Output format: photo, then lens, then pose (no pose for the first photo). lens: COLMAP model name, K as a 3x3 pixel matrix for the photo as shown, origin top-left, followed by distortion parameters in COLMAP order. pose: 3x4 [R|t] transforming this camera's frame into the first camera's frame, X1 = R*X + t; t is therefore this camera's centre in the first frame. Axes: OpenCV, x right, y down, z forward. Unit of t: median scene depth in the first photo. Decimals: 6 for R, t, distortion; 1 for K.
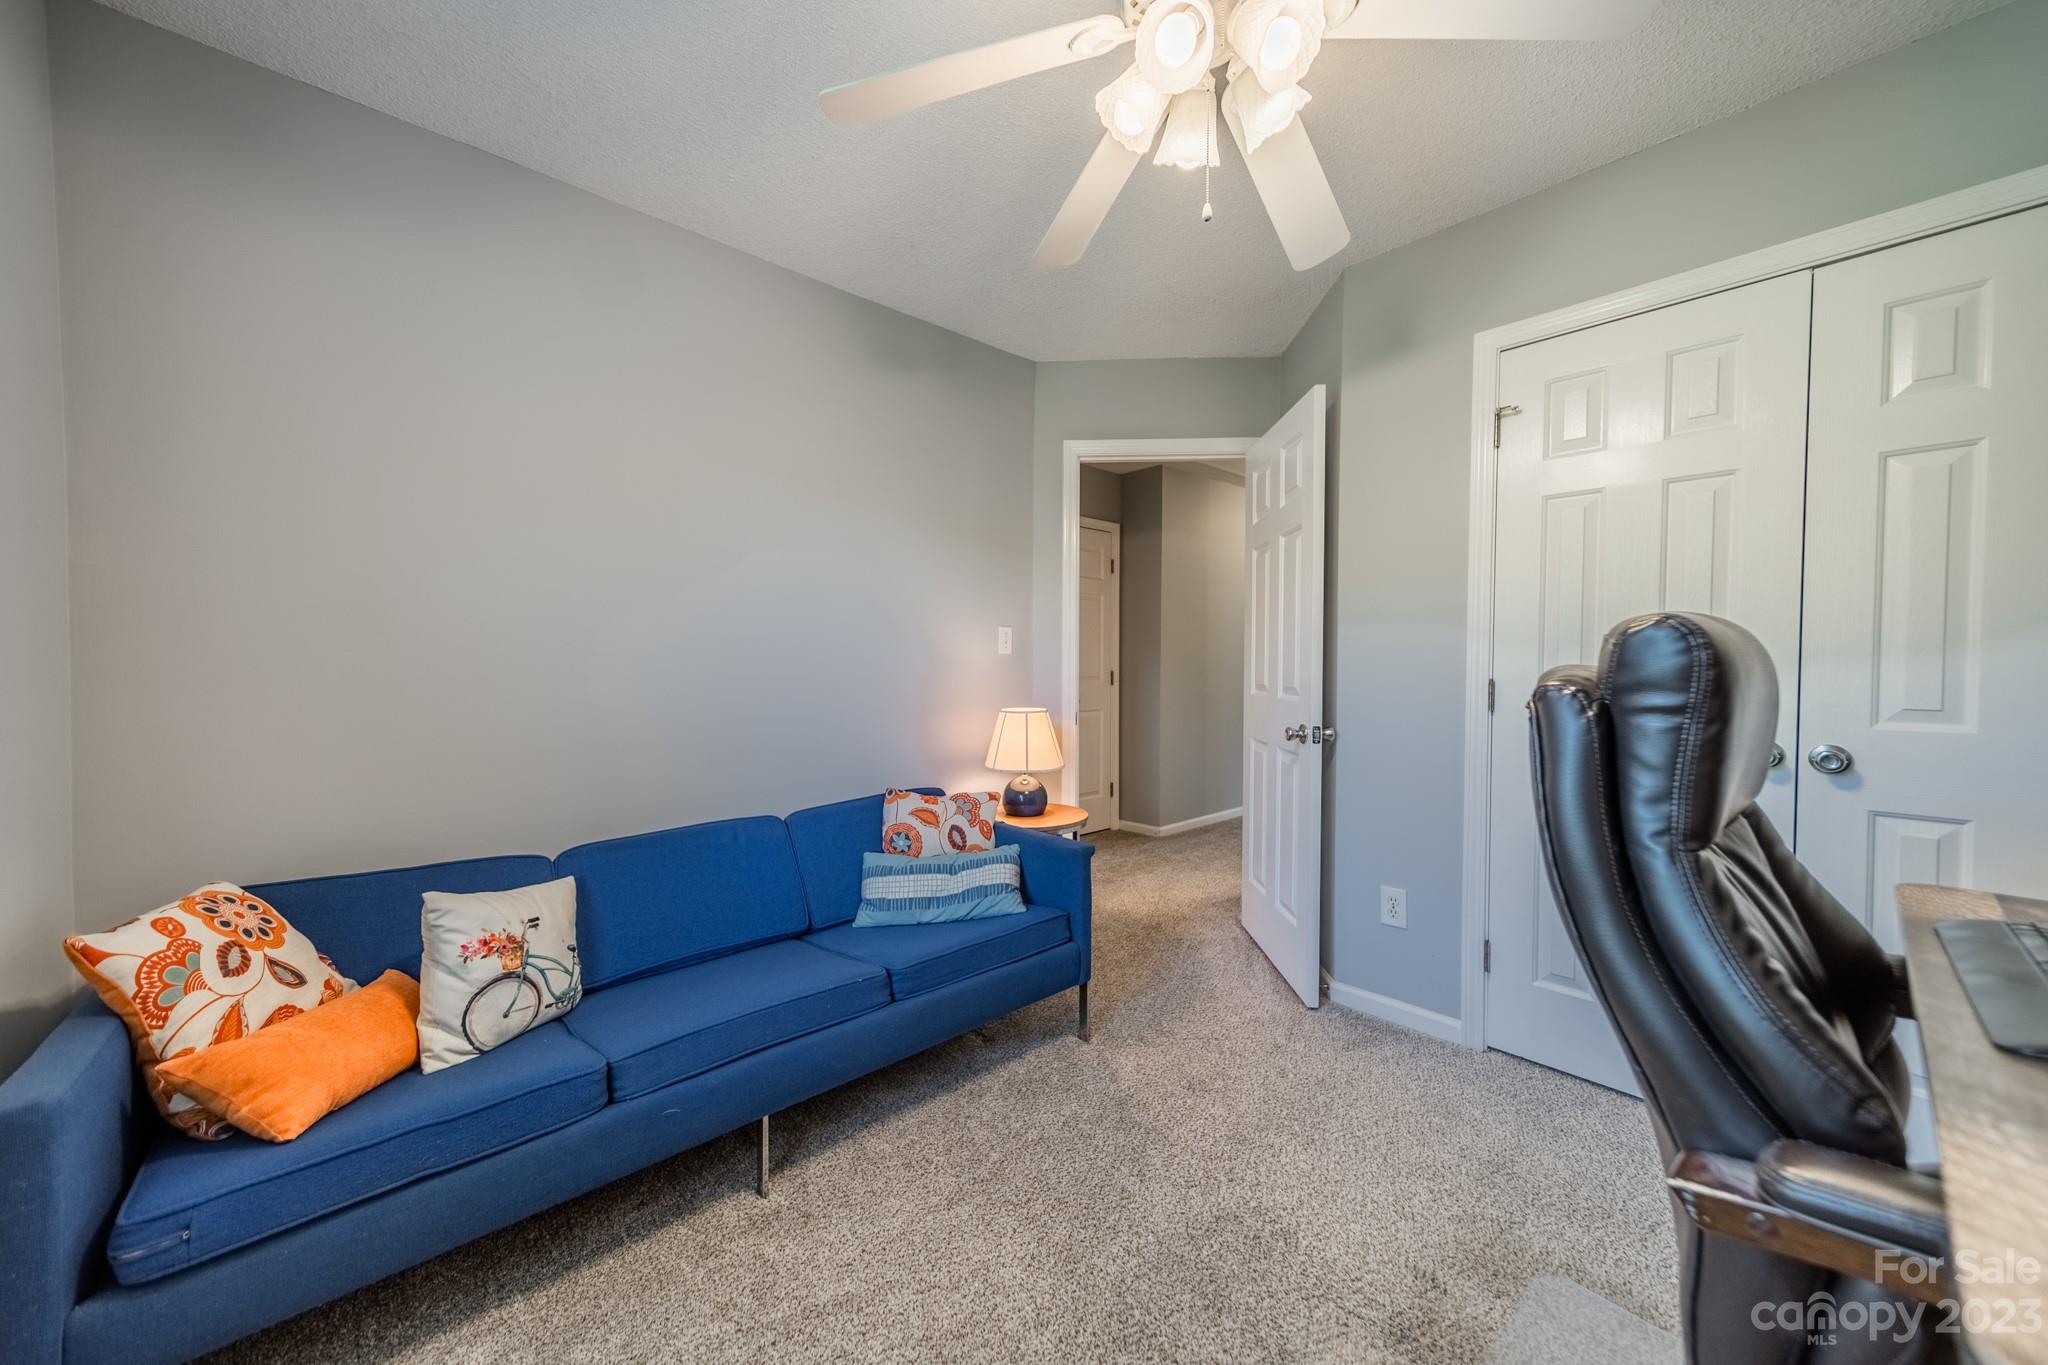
lens RADIAL K [[730.3, 0, 1026.0], [0, 730.3, 682.4], [0, 0, 1]] dist [0.003667, 0.000520]
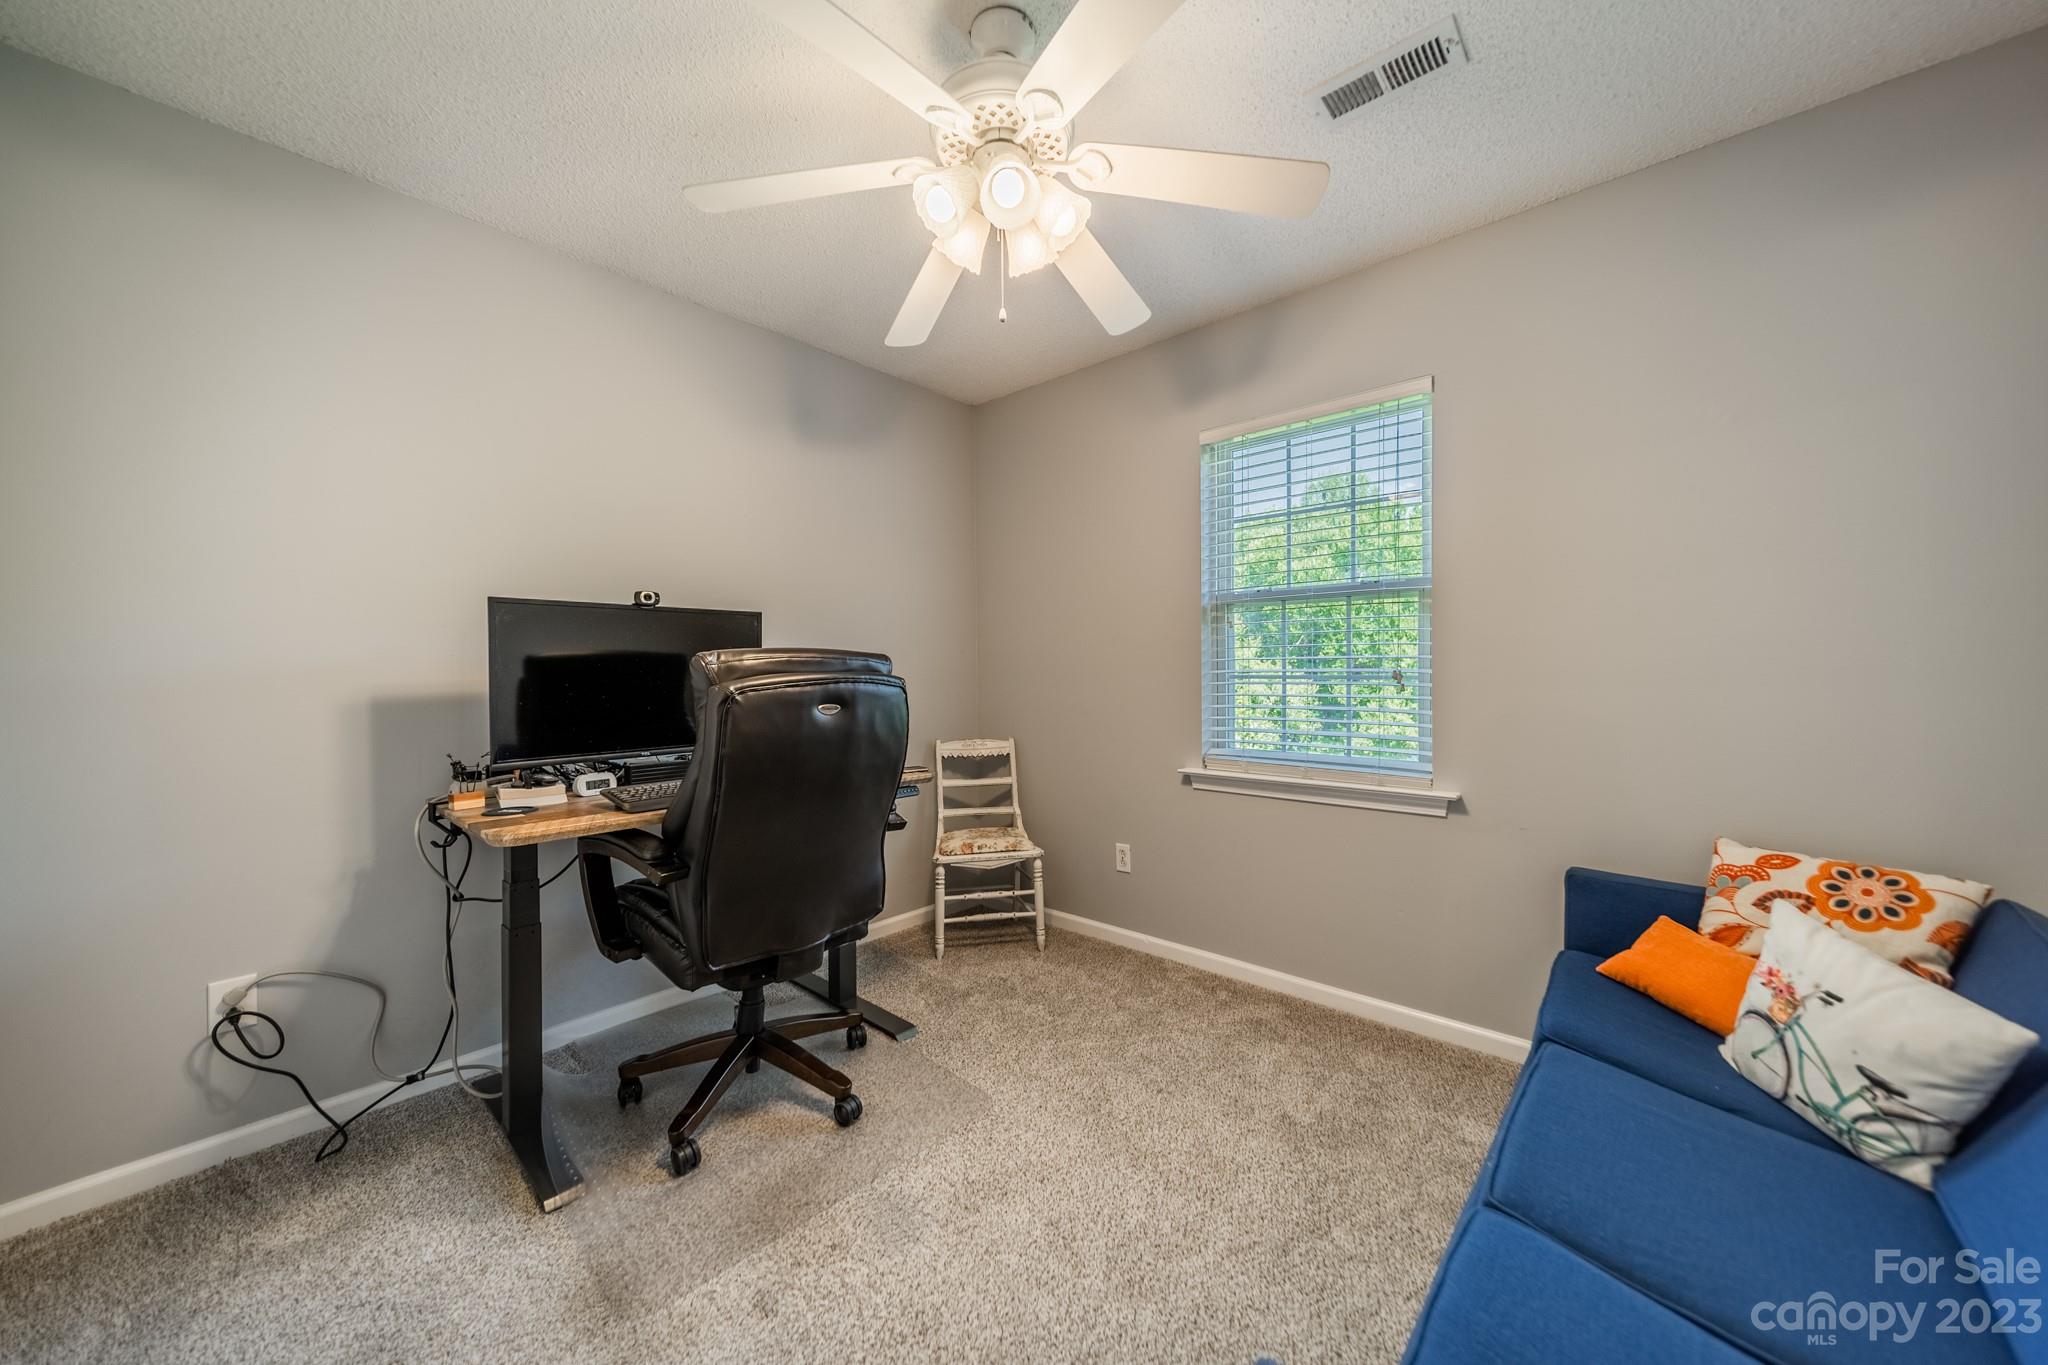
lens RADIAL K [[730.3, 0, 1022.0], [0, 730.3, 676.6], [0, 0, 1]] dist [0.003667, 0.000520]
pose [[-0.996545, 0.006092, -0.082832, 0.256456], [0.003552, 0.999520, 0.030787, -0.041374], [0.082980, 0.030386, -0.996088, 1.805791]]
